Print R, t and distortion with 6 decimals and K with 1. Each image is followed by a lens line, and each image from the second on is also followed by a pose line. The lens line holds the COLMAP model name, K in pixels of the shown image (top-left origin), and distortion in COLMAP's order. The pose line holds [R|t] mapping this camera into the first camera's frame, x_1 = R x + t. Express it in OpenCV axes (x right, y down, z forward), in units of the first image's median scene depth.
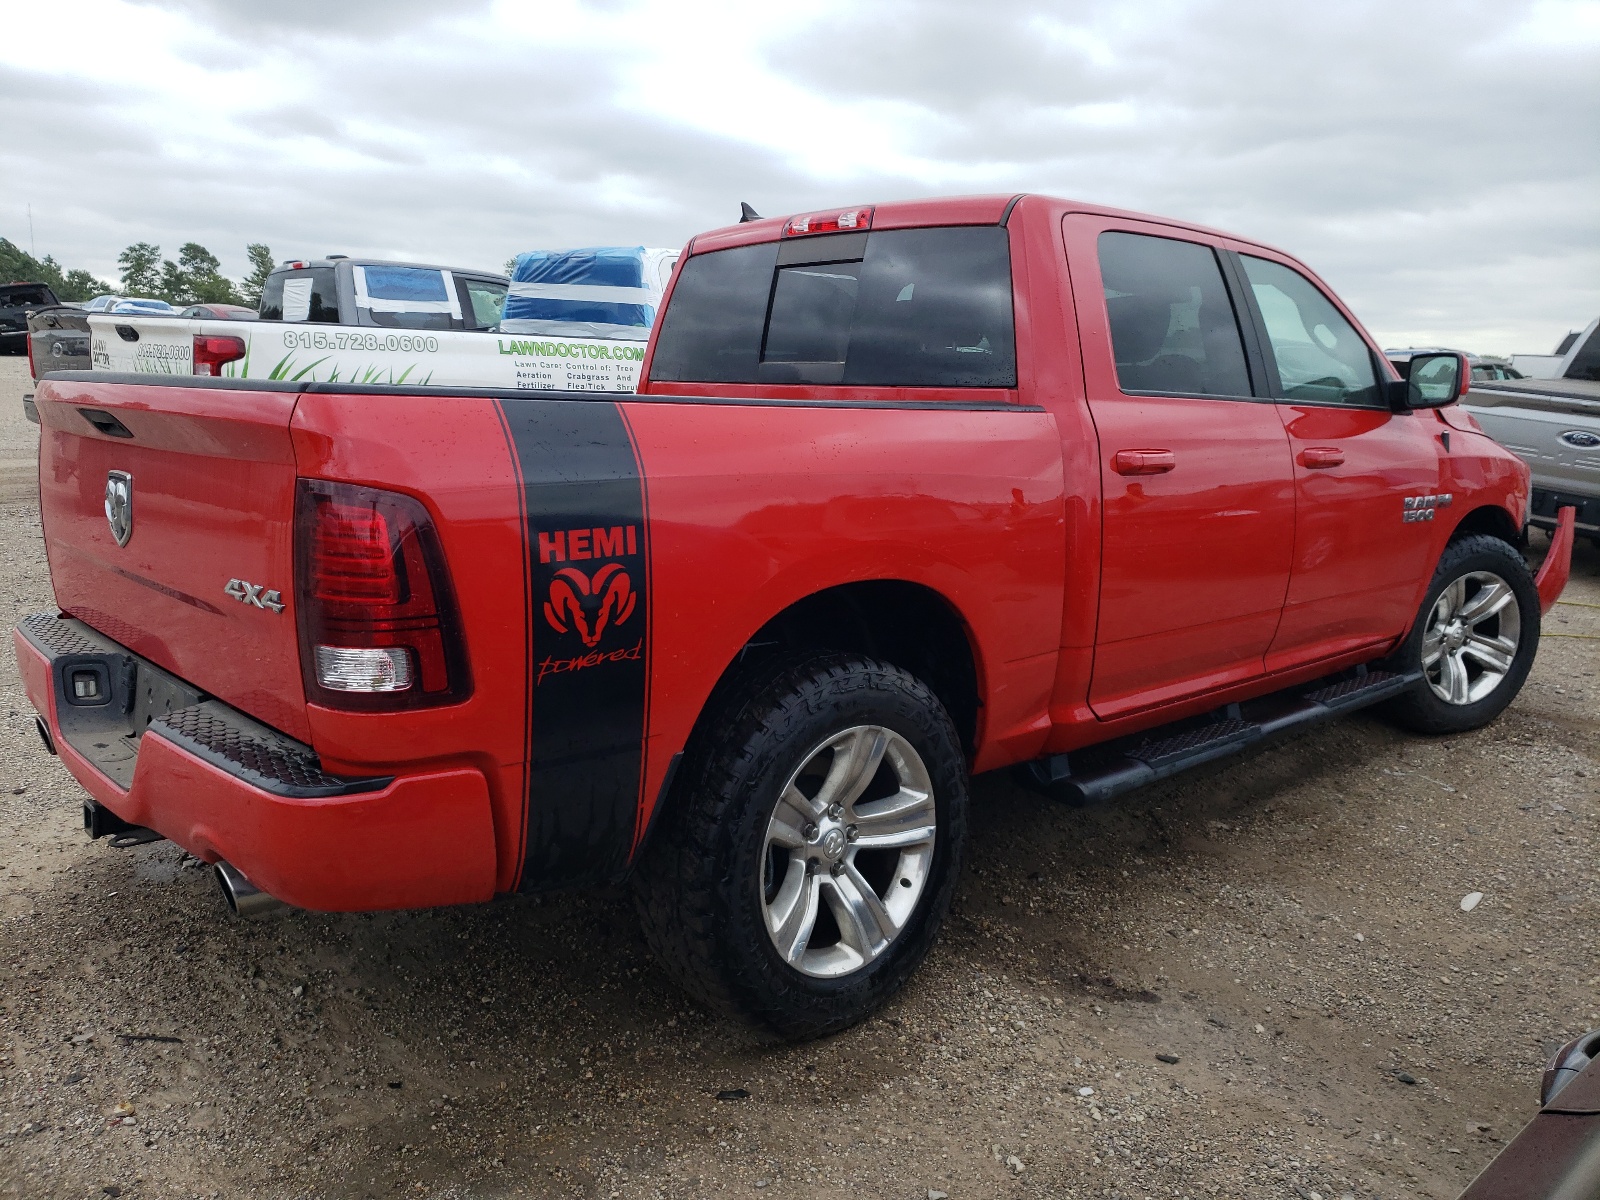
lens RADIAL K [[1282.4, 0, 800.0], [0, 1282.4, 600.0], [0, 0, 1]] dist [-0.002114, -0.002371]
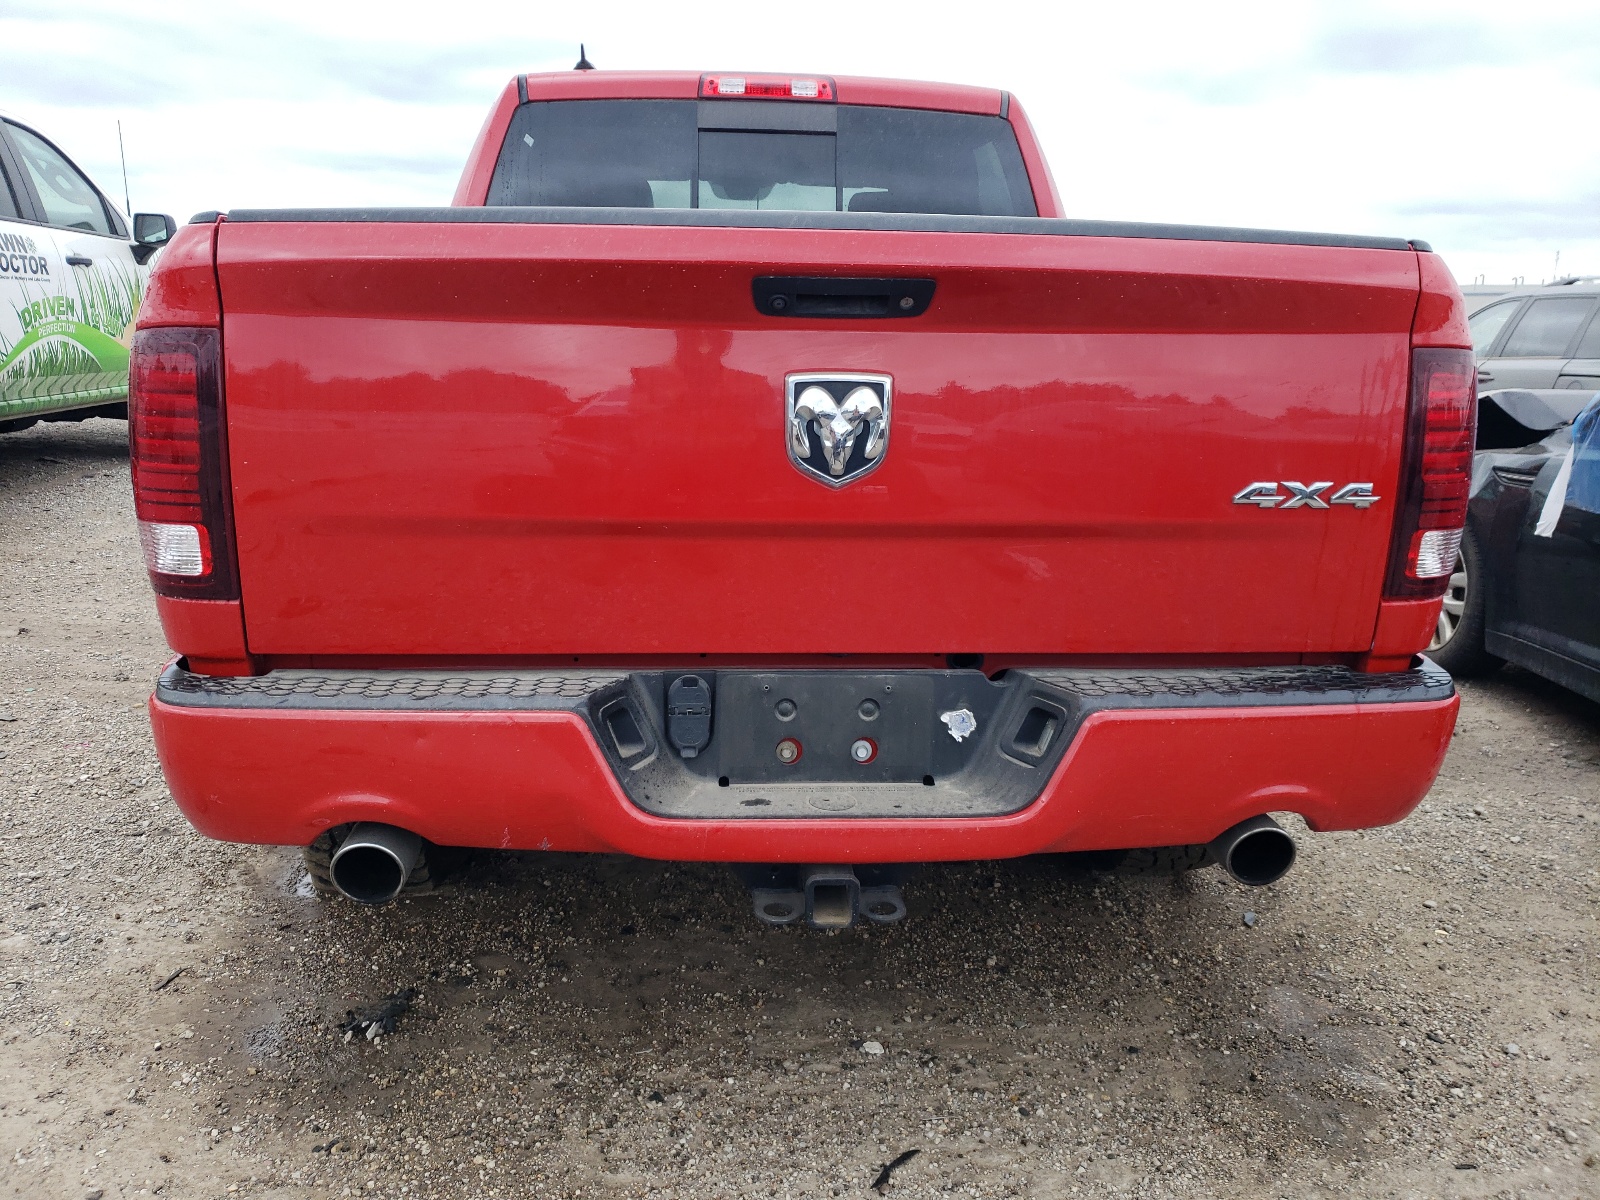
lens RADIAL K [[1282.4, 0, 800.0], [0, 1282.4, 600.0], [0, 0, 1]] dist [-0.002114, -0.002371]
pose [[0.613227, -0.184541, 0.768048, -0.757897], [0.125093, 0.982745, 0.136249, -0.058345], [-0.779938, 0.012526, 0.625731, 0.426186]]
